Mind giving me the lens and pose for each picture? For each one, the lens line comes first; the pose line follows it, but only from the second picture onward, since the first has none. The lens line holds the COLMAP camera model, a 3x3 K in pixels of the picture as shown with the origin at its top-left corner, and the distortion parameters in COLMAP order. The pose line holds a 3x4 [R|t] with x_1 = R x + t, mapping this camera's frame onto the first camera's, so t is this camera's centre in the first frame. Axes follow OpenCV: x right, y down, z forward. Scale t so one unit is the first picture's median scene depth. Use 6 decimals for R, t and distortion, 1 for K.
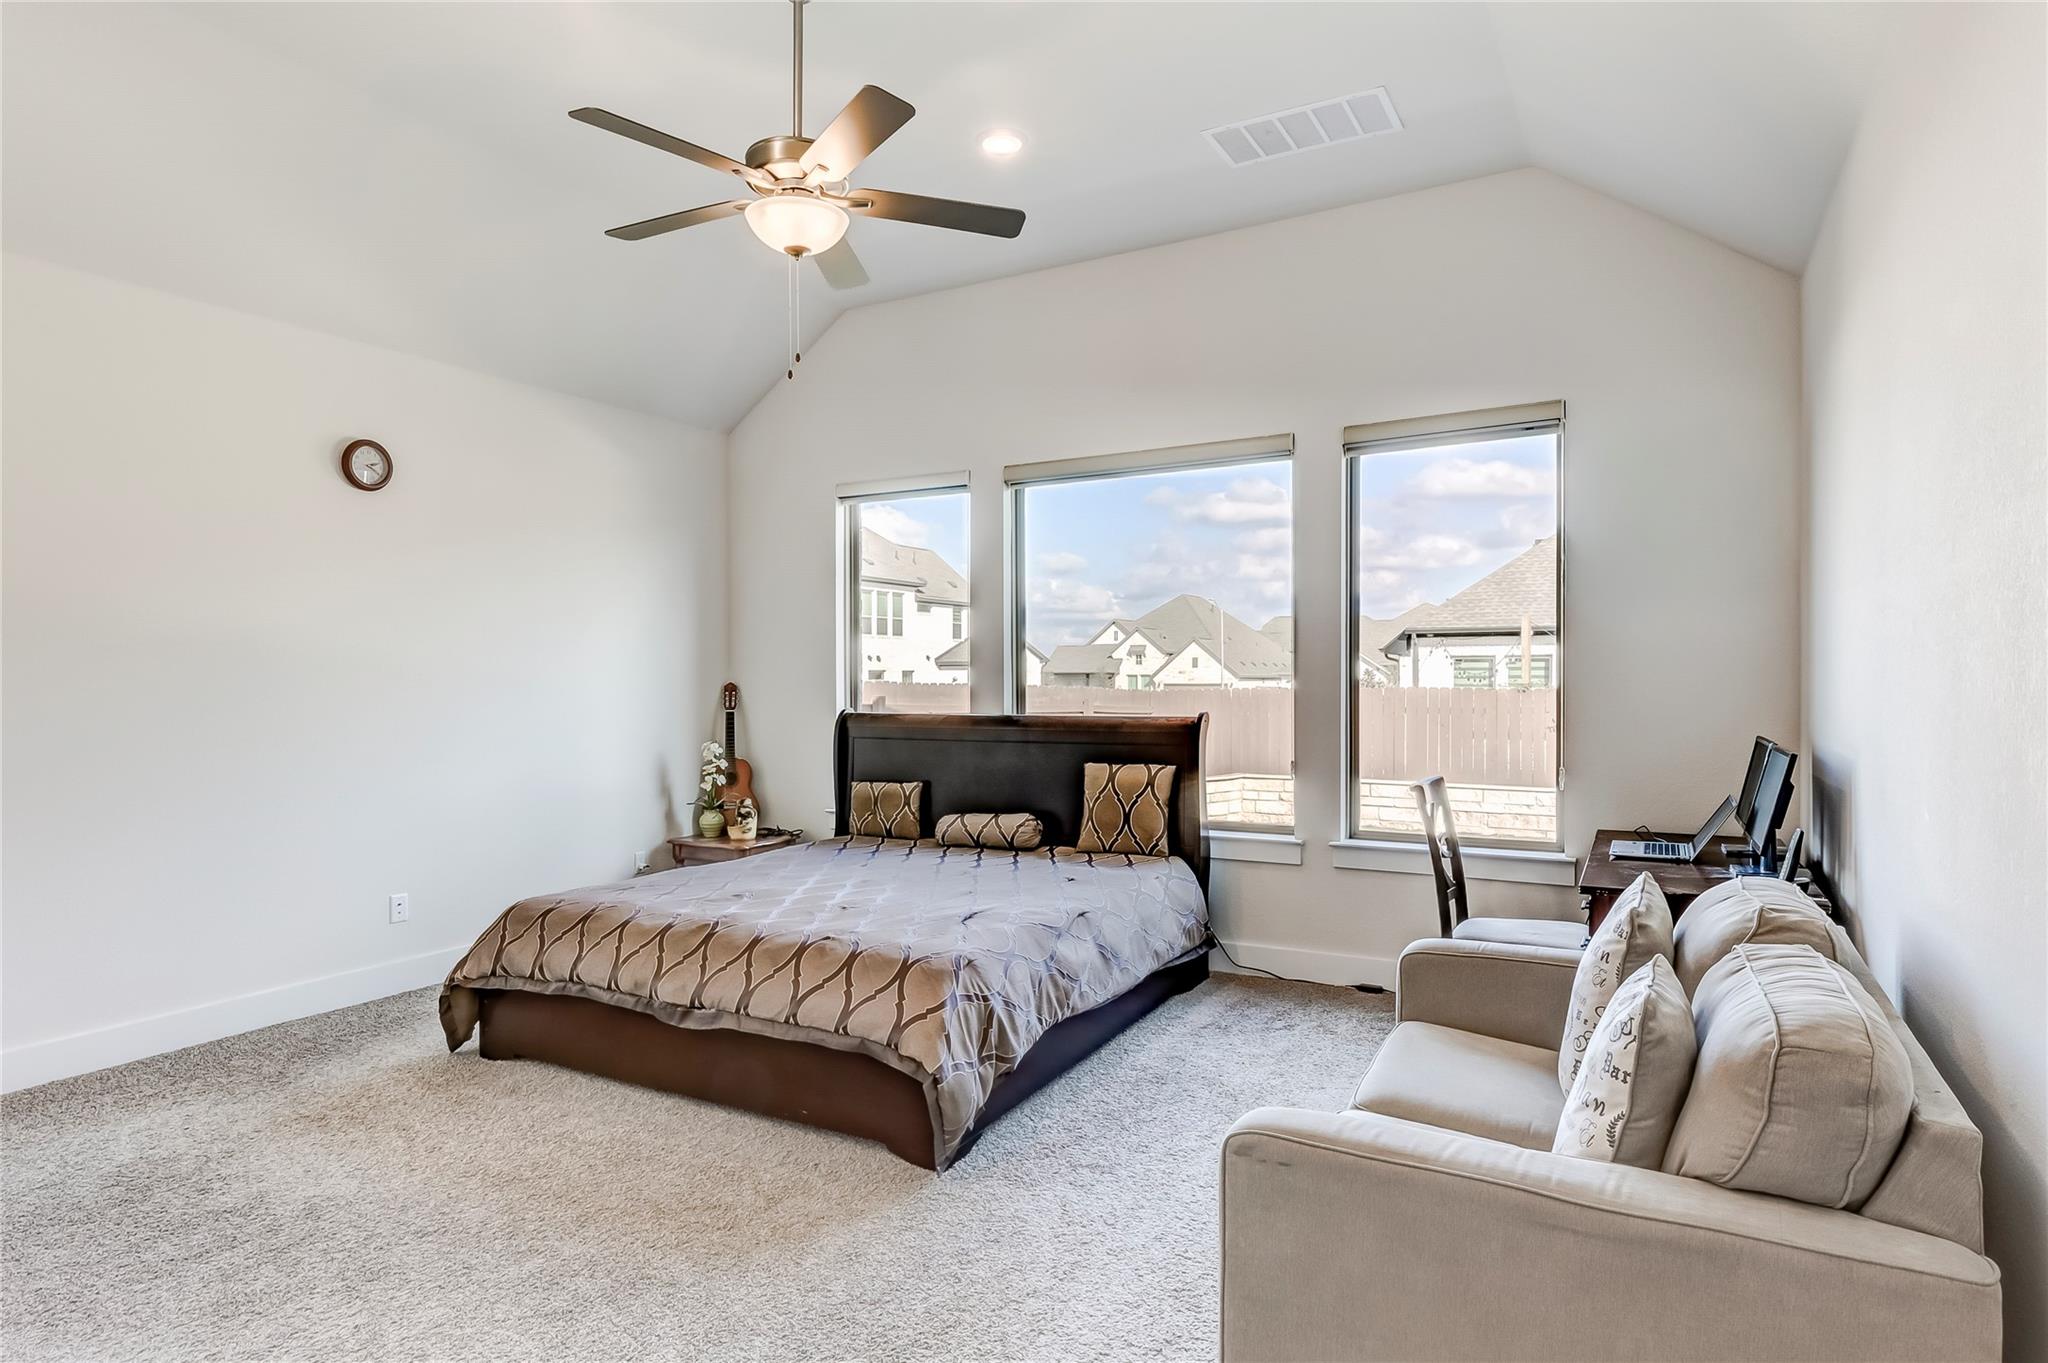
lens RADIAL K [[1115.5, 0, 1033.8], [0, 1115.5, 678.8], [0, 0, 1]] dist [-0.002251, -0.000204]
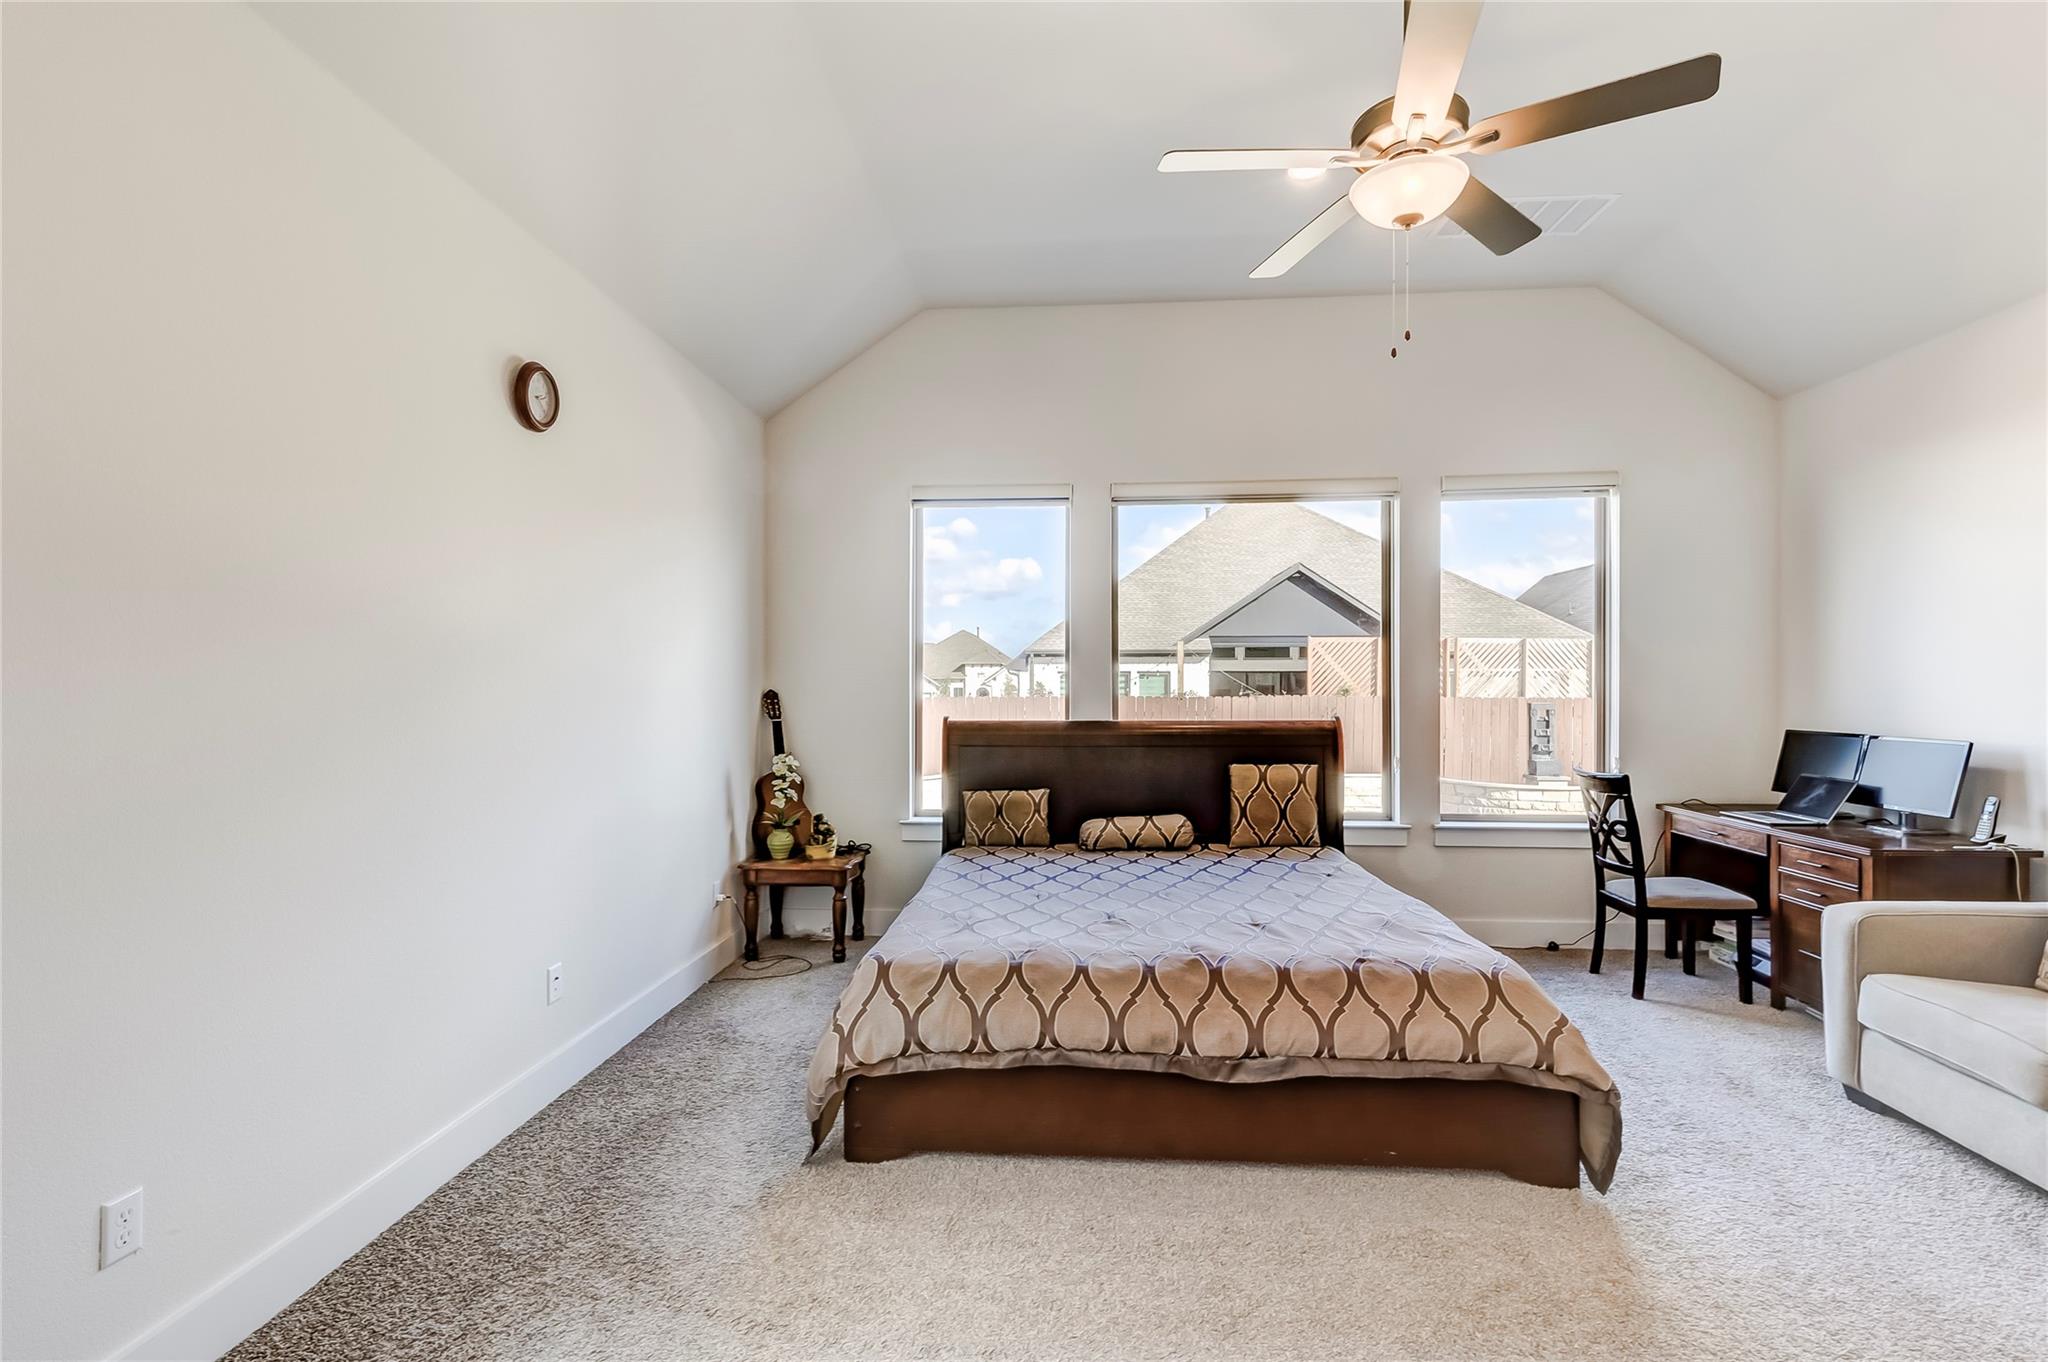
lens RADIAL K [[924.3, 0, 1031.7], [0, 924.3, 684.0], [0, 0, 1]] dist [0.005132, -0.002215]
pose [[0.909719, 0.005162, 0.415193, -0.505191], [-0.002660, 0.999975, -0.006603, 0.003995], [-0.415217, 0.004902, 0.909709, 0.269044]]
